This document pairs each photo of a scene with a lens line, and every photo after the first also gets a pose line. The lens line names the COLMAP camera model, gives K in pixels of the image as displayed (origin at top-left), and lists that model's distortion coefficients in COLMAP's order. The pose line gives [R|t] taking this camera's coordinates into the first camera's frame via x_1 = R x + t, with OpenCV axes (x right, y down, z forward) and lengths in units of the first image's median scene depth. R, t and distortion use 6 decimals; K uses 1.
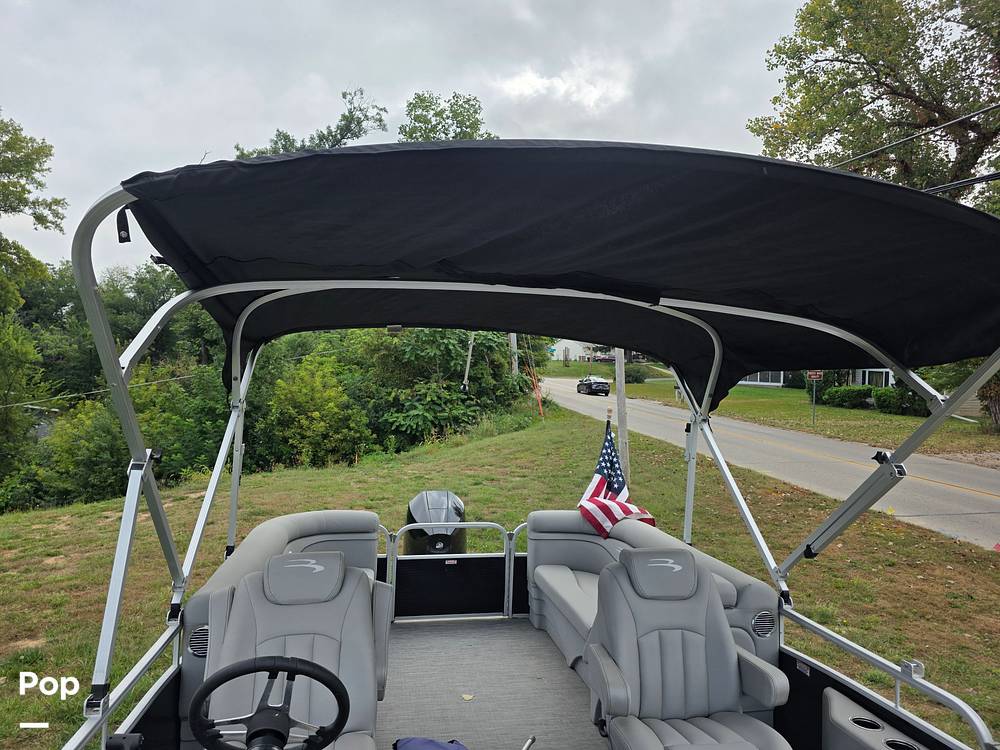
lens RADIAL K [[657.6, 0, 500.3], [0, 657.6, 366.0], [0, 0, 1]] dist [0.051517, -0.039312]
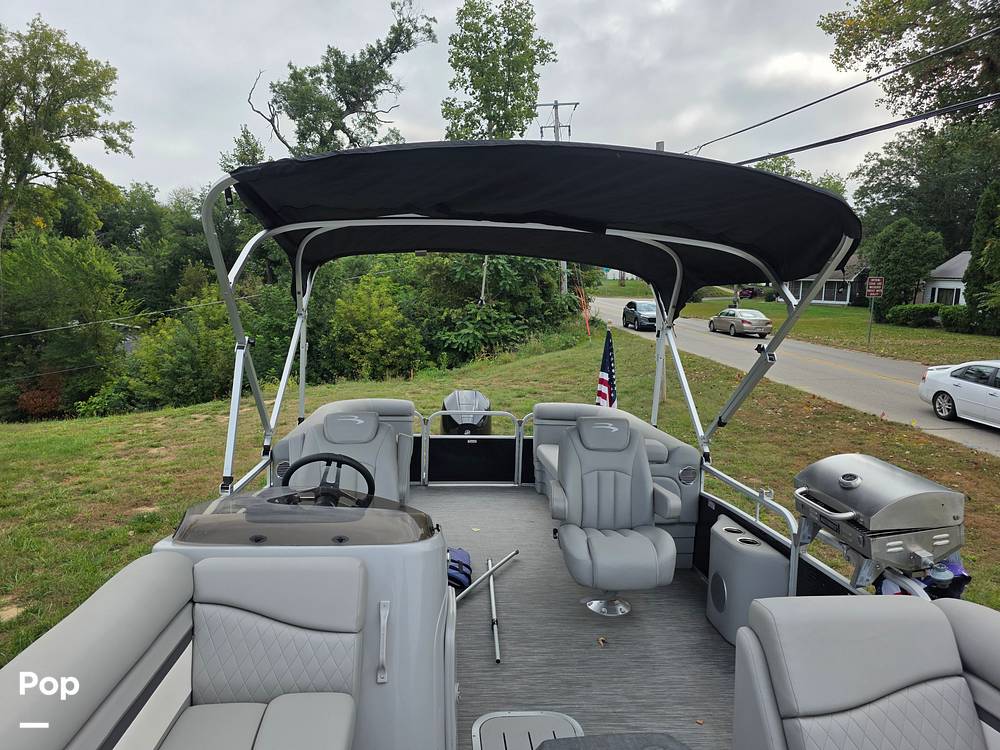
lens RADIAL K [[675.1, 0, 500.0], [0, 675.1, 375.0], [0, 0, 1]] dist [0.081779, -0.077413]
pose [[0.995553, 0.009454, -0.093730, 0.025911], [0.002796, 0.991549, 0.129706, 0.001315], [0.094164, -0.129391, 0.987113, -0.065354]]
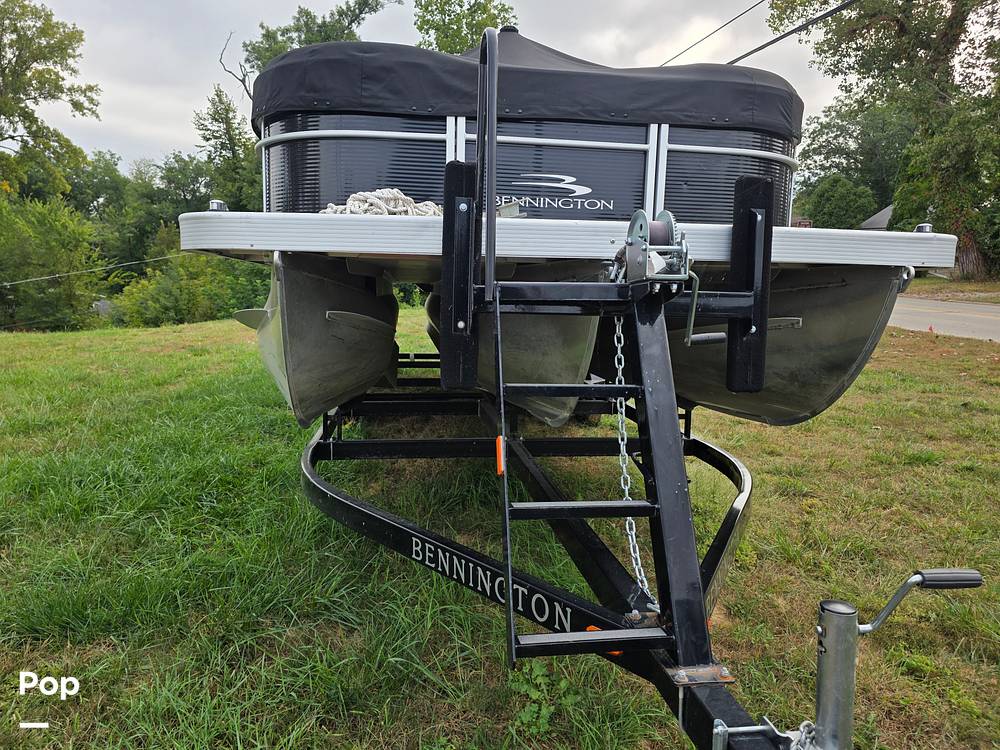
lens RADIAL K [[752.5, 0, 504.4], [0, 752.5, 419.9], [0, 0, 1]] dist [0.068098, -0.057256]
pose [[0.998929, -0.003889, -0.046104, 0.046052], [0.010690, 0.988899, 0.148205, 0.130827], [0.045016, -0.148539, 0.987881, -0.314528]]
